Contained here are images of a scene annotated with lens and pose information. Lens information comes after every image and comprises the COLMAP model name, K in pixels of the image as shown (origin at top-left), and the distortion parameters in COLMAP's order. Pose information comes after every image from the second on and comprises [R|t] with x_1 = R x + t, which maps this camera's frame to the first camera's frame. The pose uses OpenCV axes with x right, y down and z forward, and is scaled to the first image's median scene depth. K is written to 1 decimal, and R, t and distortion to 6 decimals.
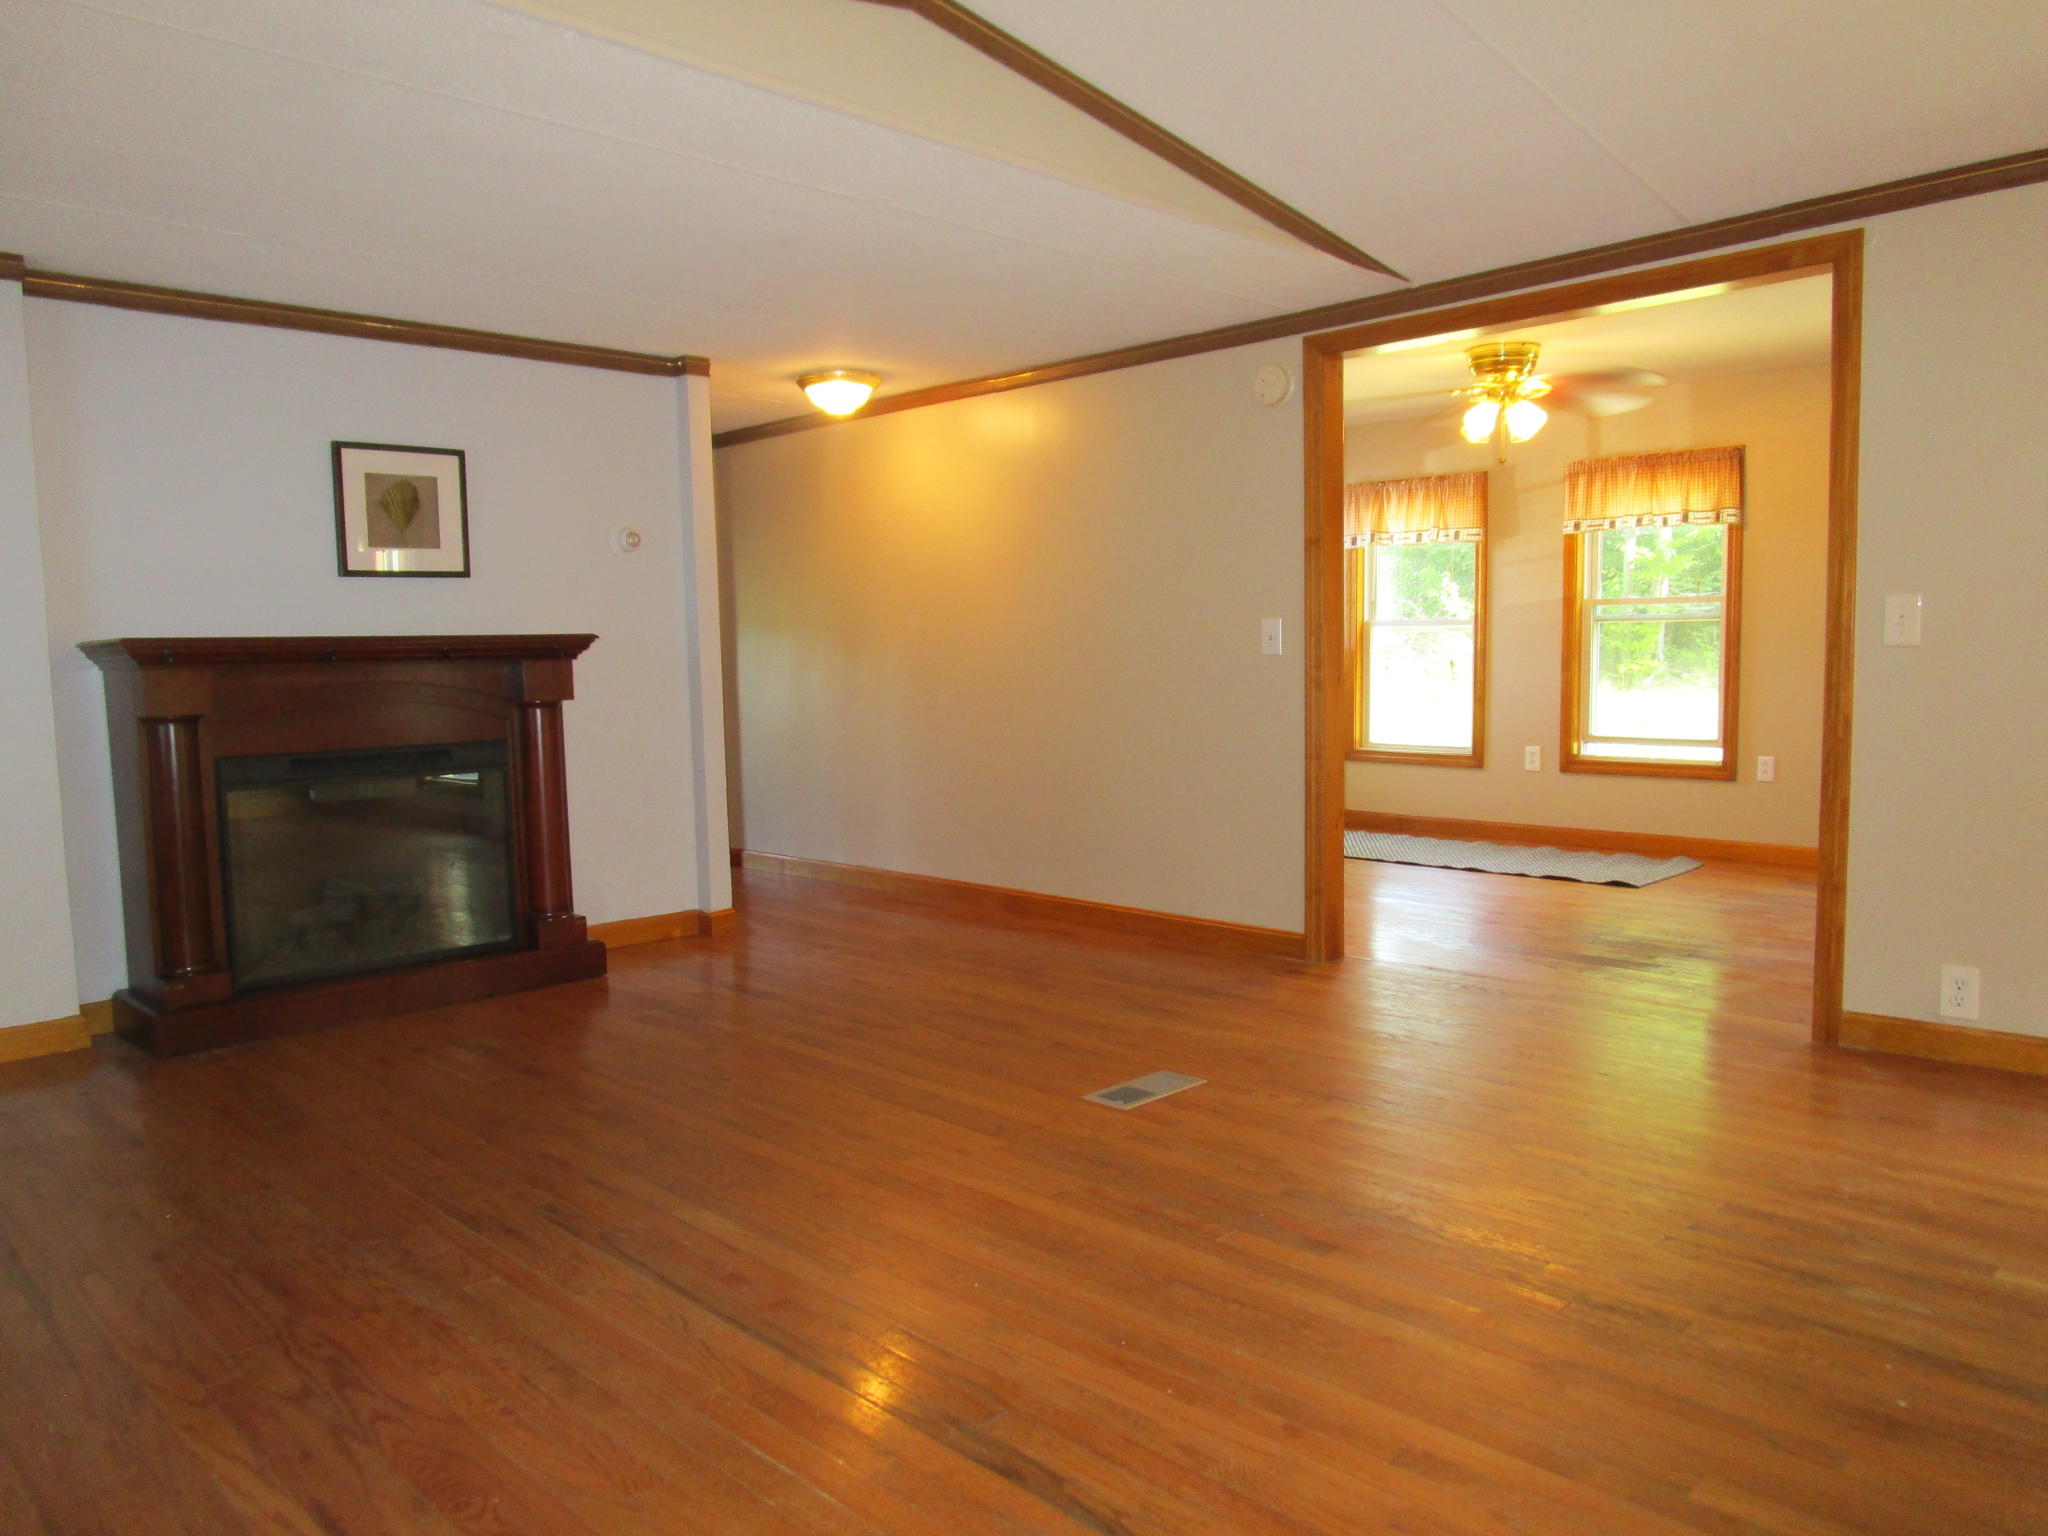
lens RADIAL K [[1447.6, 0, 1024.0], [0, 1447.6, 768.0], [0, 0, 1]] dist [-0.028107, 0.004281]
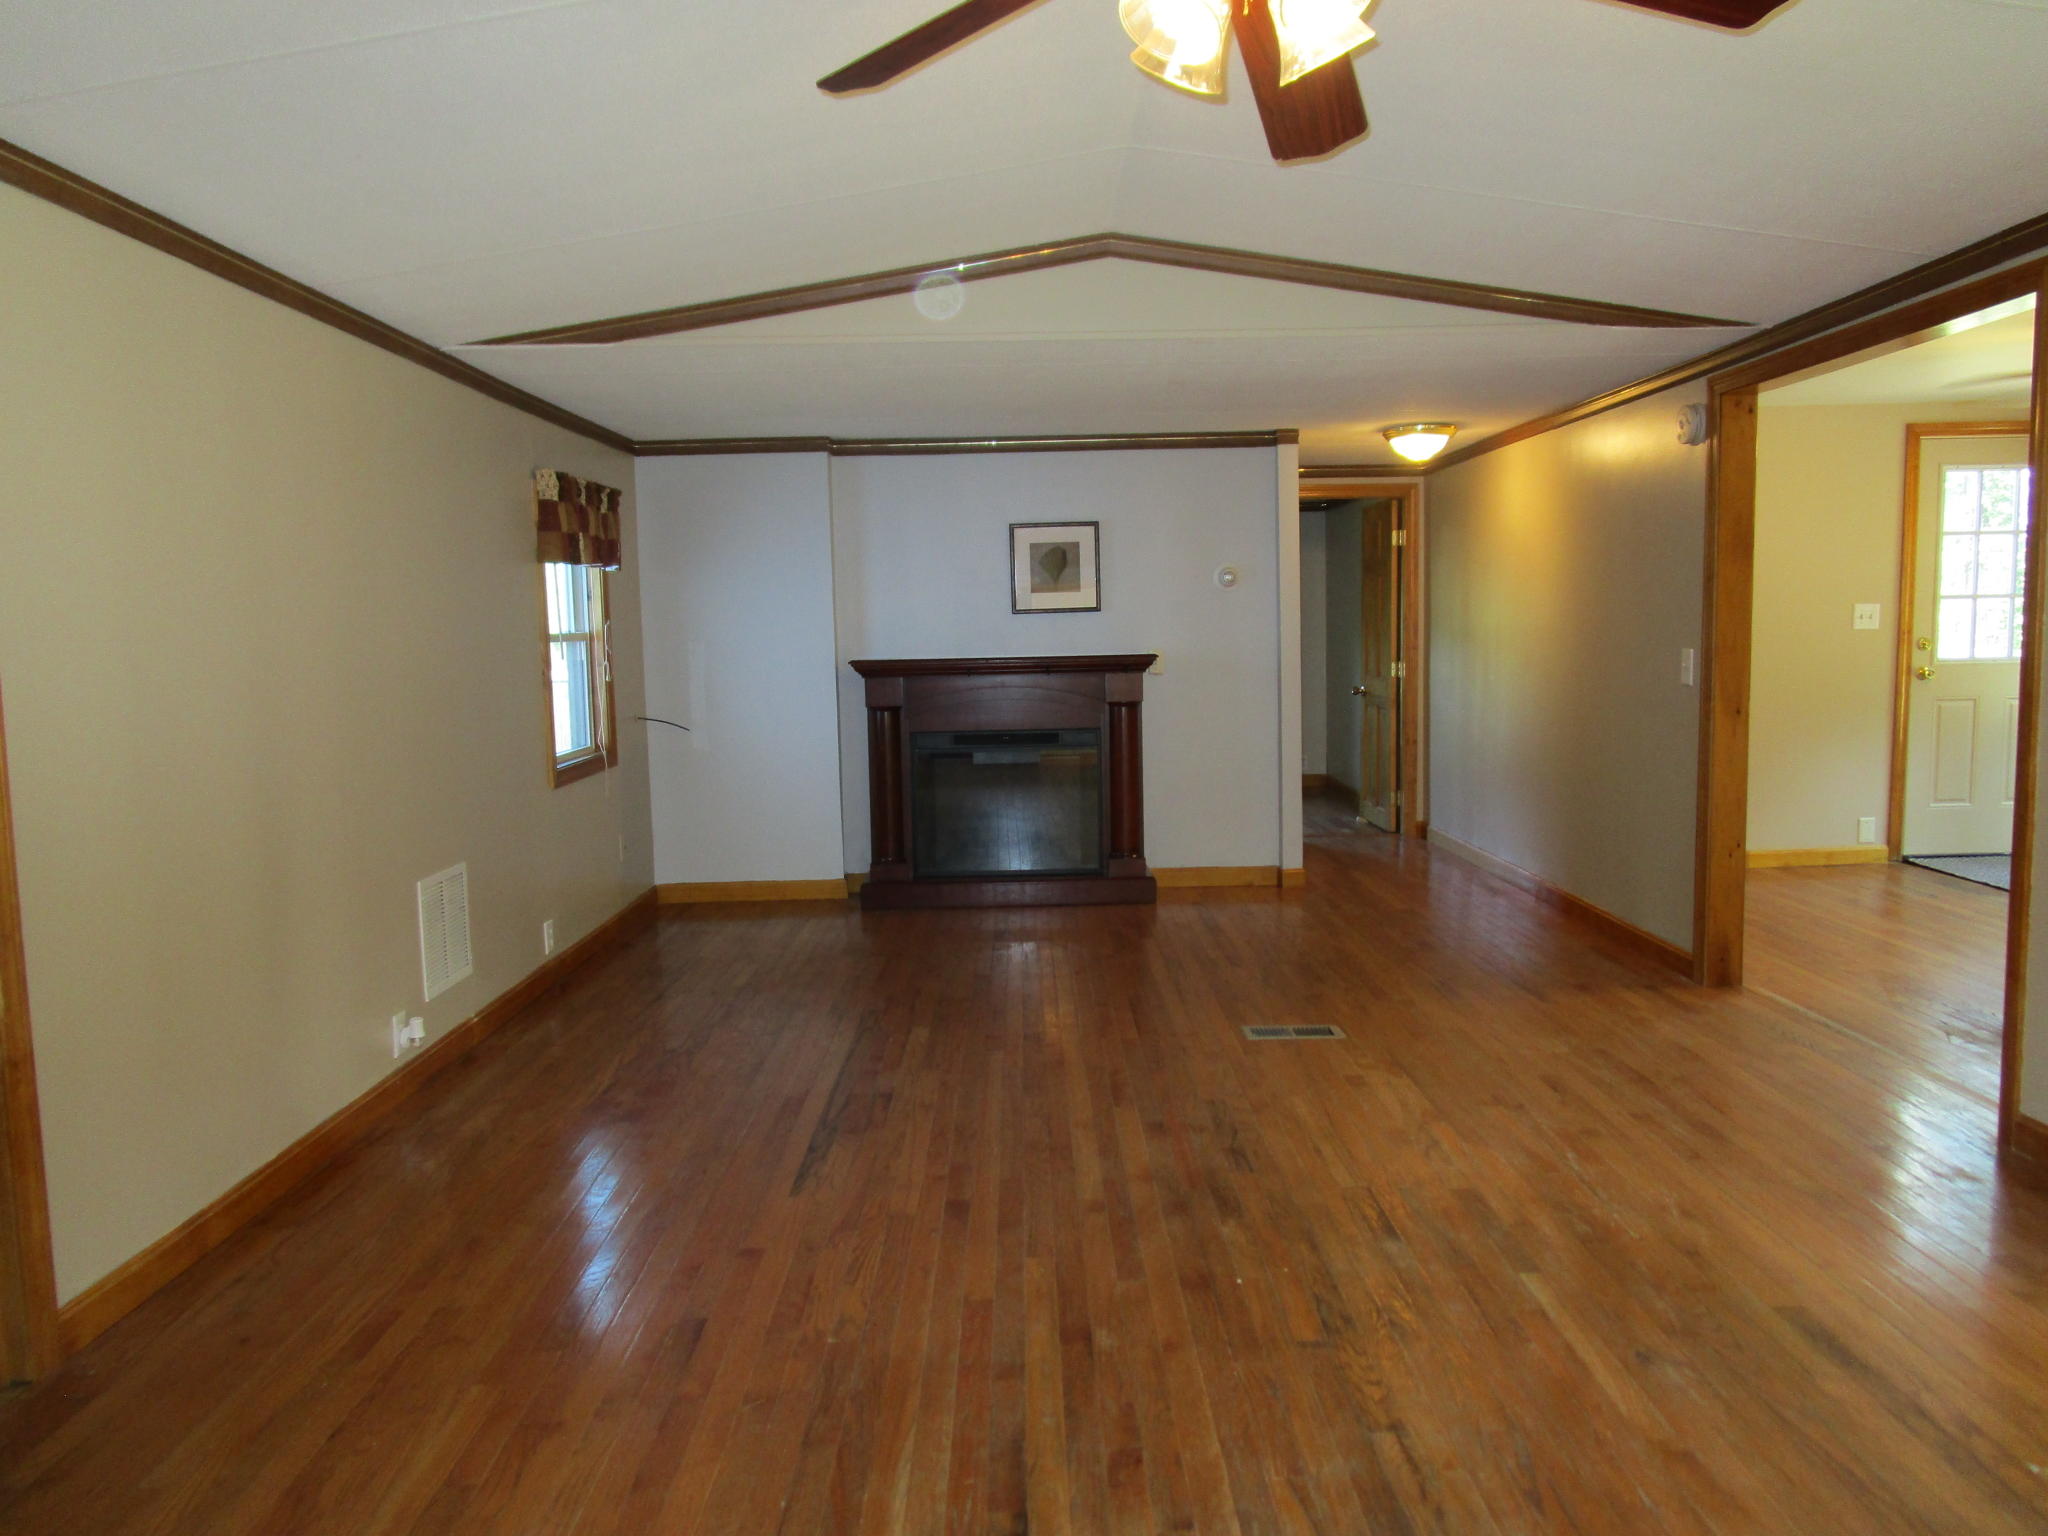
lens RADIAL K [[1447.6, 0, 1024.0], [0, 1447.6, 768.0], [0, 0, 1]] dist [-0.028107, 0.004281]
pose [[0.714740, 0.072649, -0.695607, 0.407331], [-0.048779, 0.997346, 0.054043, -0.037667], [0.697687, -0.004695, 0.716387, -0.050577]]
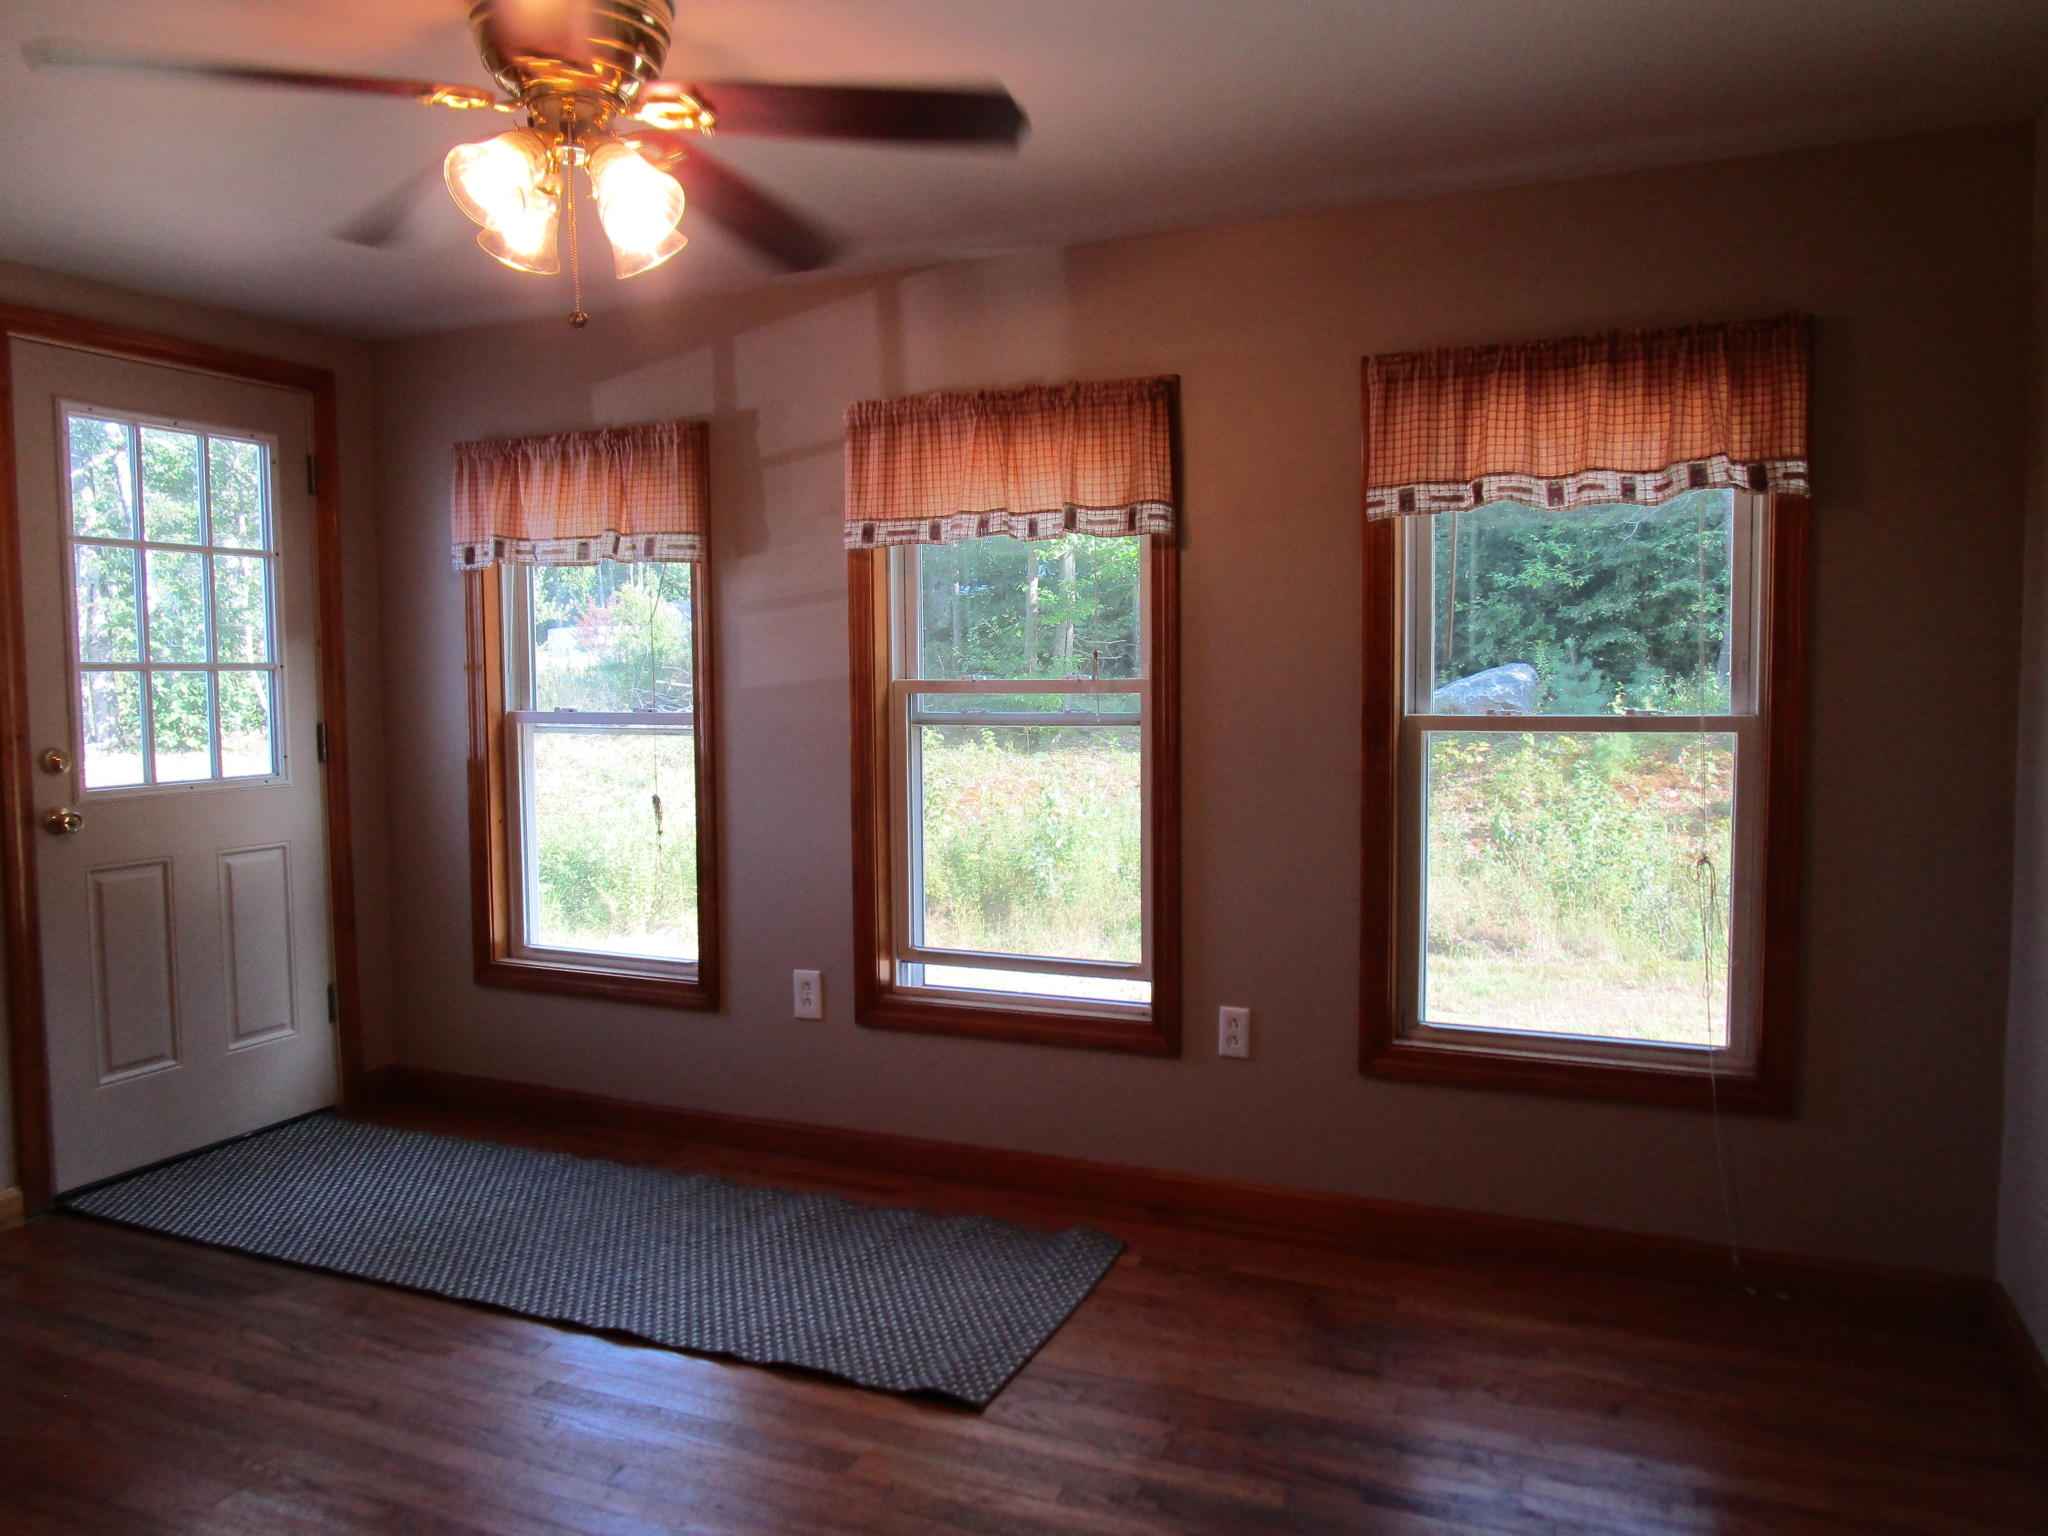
lens RADIAL K [[1433.5, 0, 1024.0], [0, 1433.5, 768.0], [0, 0, 1]] dist [-0.006350, -0.003731]
pose [[0.929028, -0.018838, 0.369530, 0.272185], [0.027465, 0.999459, -0.018100, -0.084334], [-0.368989, 0.026965, 0.929042, 0.573786]]
